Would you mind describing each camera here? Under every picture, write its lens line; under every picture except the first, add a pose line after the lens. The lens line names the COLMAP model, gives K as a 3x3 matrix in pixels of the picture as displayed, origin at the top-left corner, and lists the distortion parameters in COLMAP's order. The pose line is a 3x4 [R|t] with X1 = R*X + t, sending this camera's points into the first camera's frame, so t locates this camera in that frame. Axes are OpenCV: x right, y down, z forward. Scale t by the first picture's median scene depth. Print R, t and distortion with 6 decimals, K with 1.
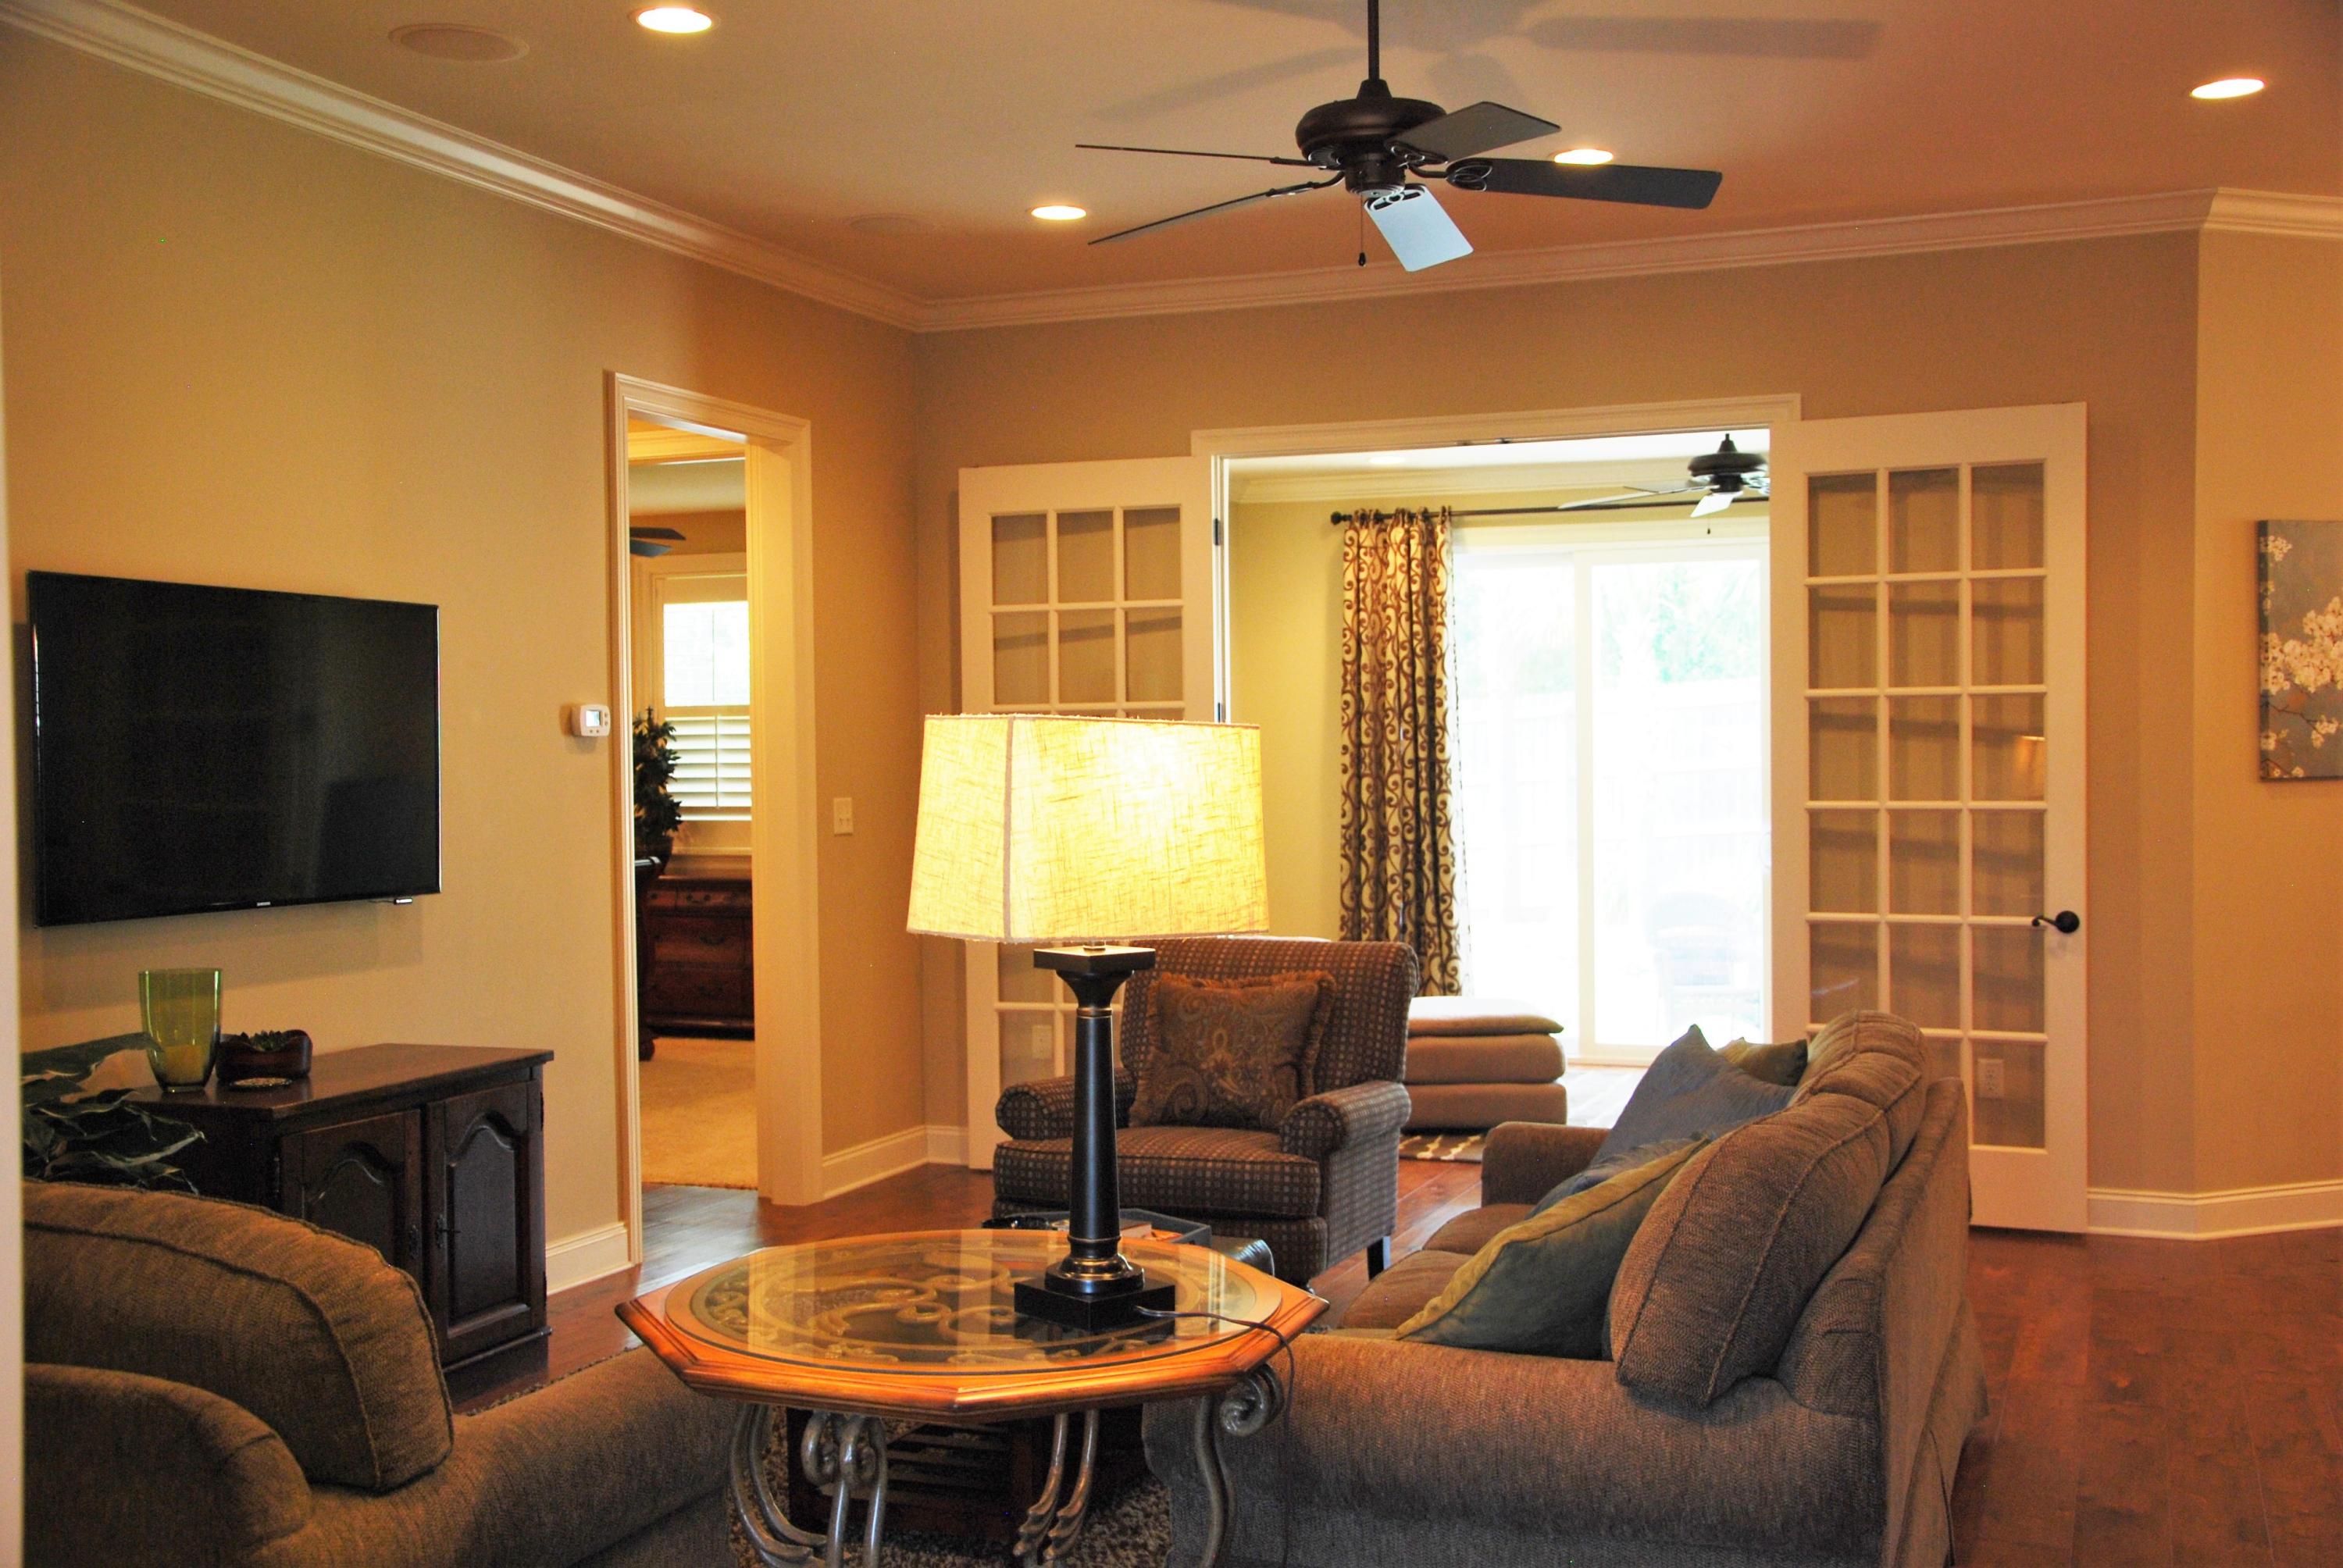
lens RADIAL K [[2528.6, 0, 1171.5], [0, 2528.6, 784.0], [0, 0, 1]] dist [0.006870, 0.001050]
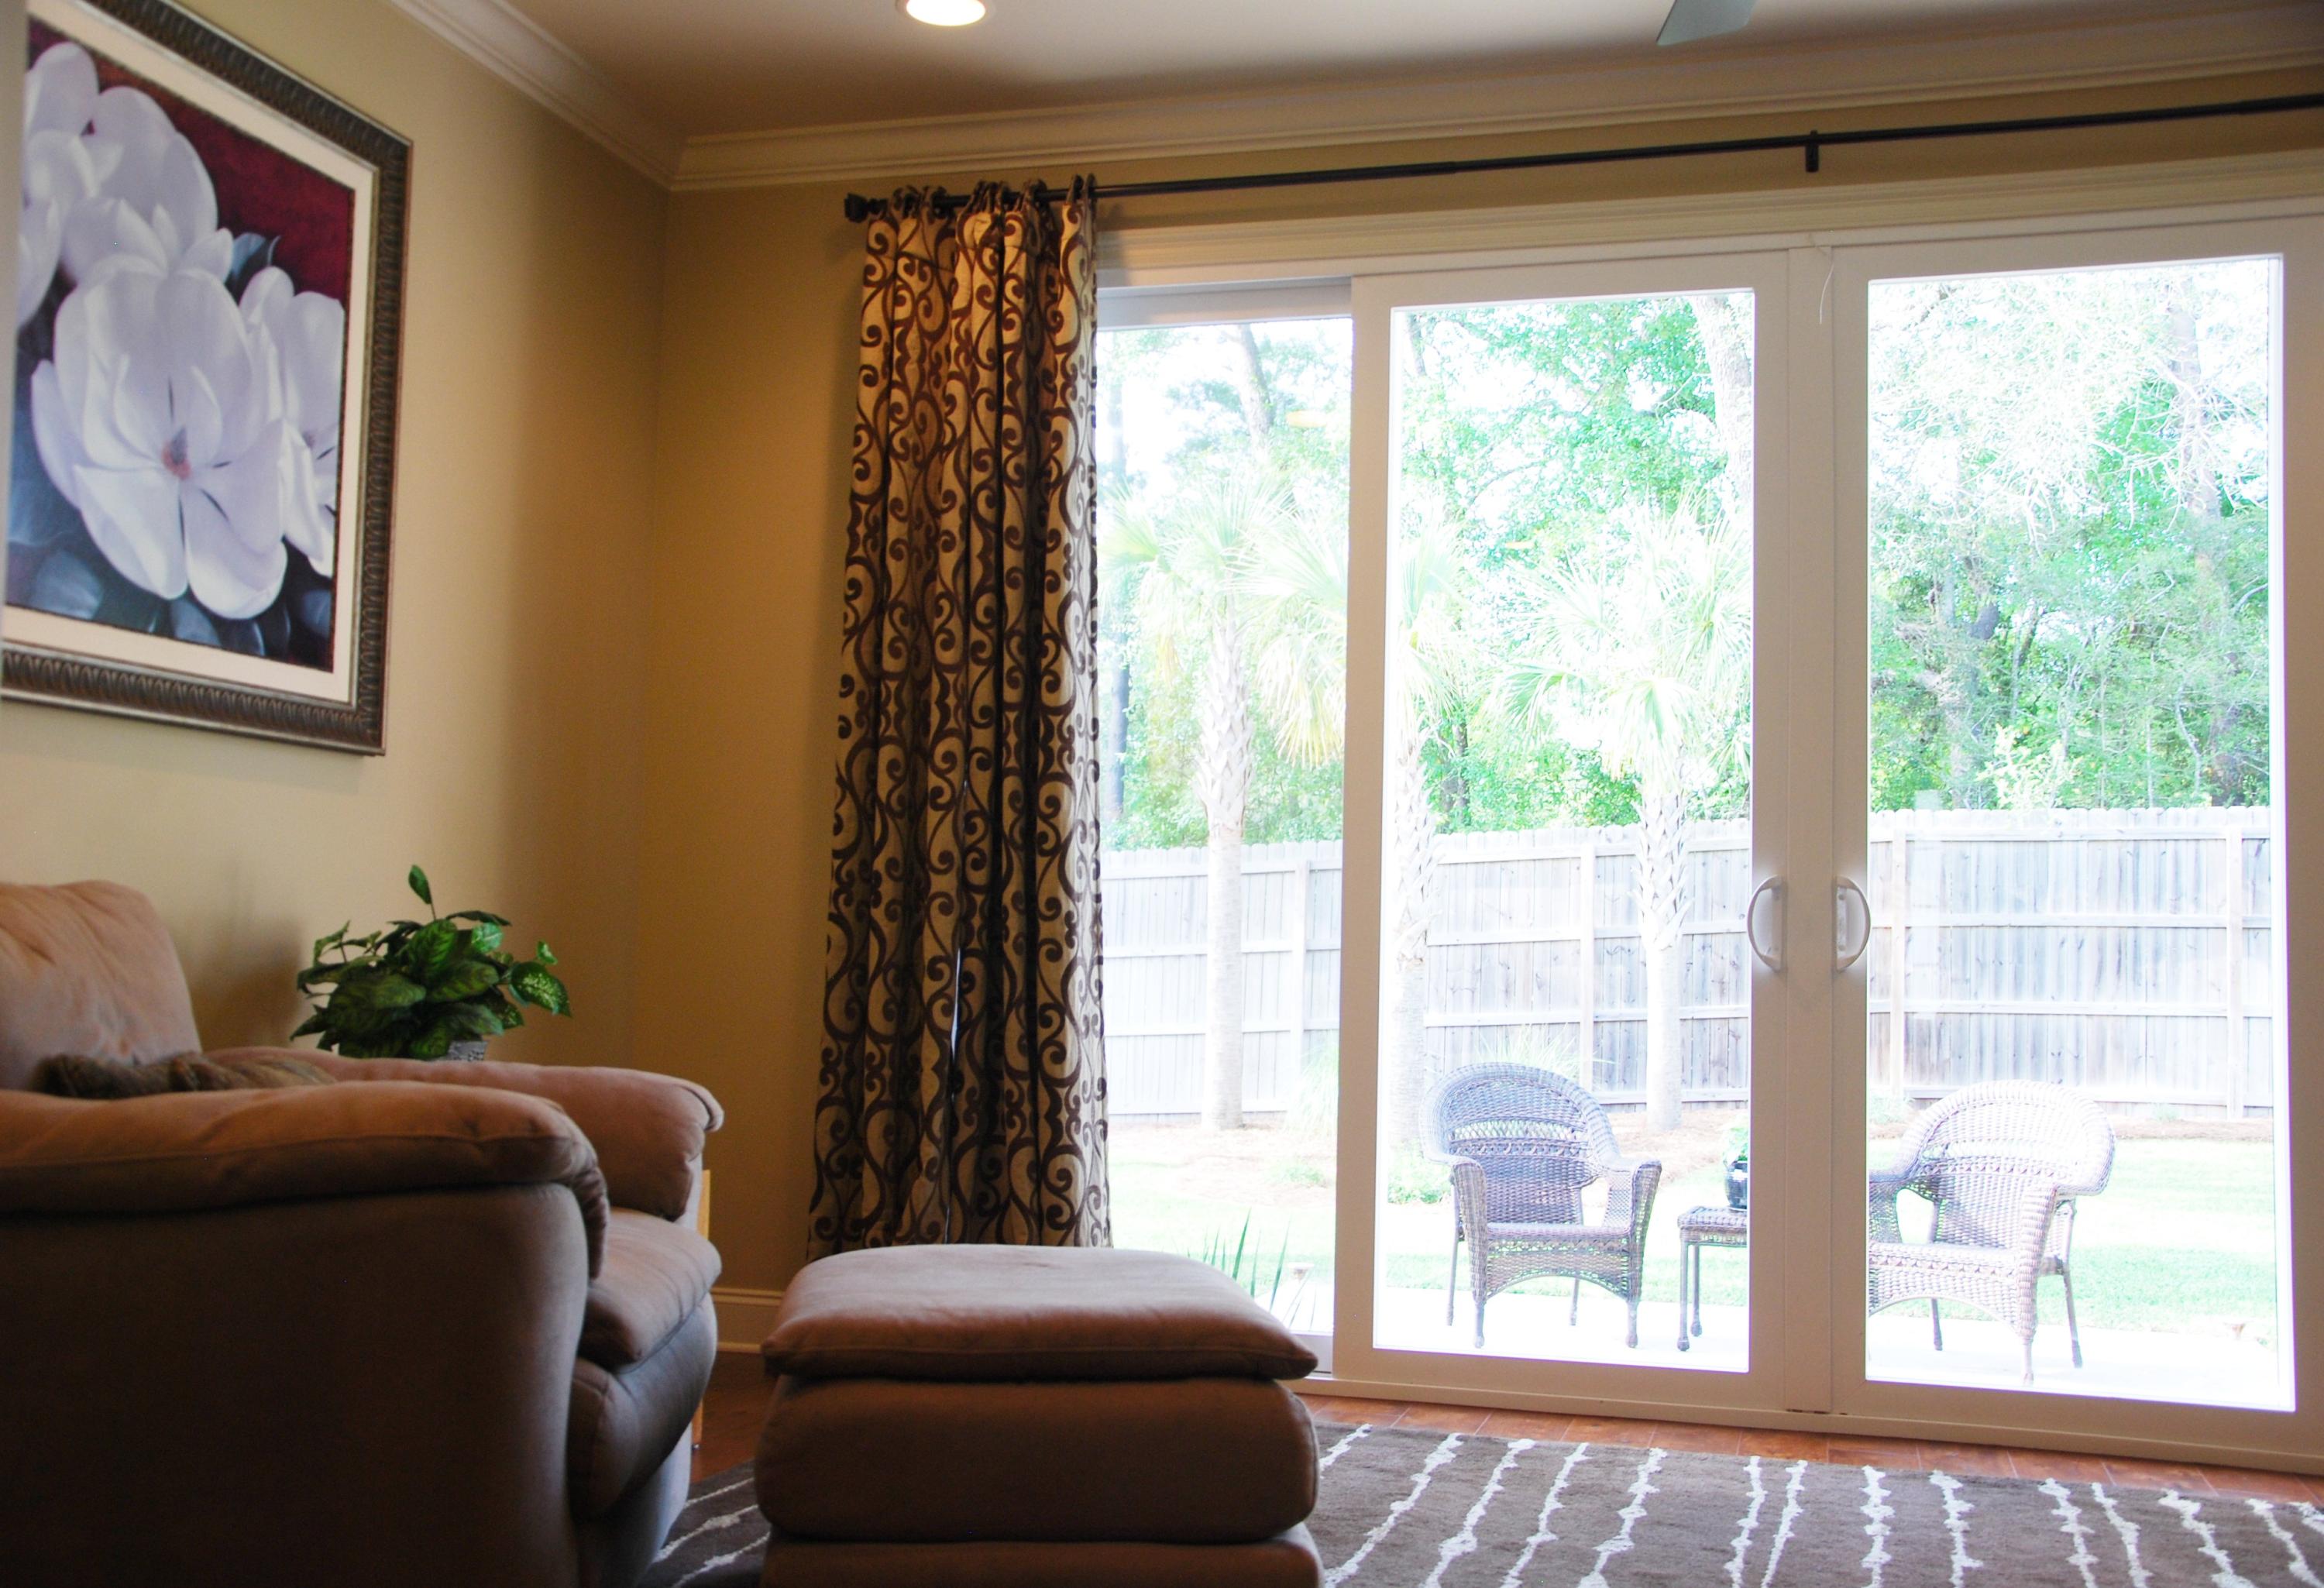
lens RADIAL K [[2377.1, 0, 1162.0], [0, 2377.1, 794.0], [0, 0, 1]] dist [-0.021162, 0.003508]
pose [[0.994476, 0.041686, 0.096333, 0.085494], [-0.032528, 0.994969, -0.094757, 0.045276], [-0.099799, 0.091100, 0.990828, 0.574702]]
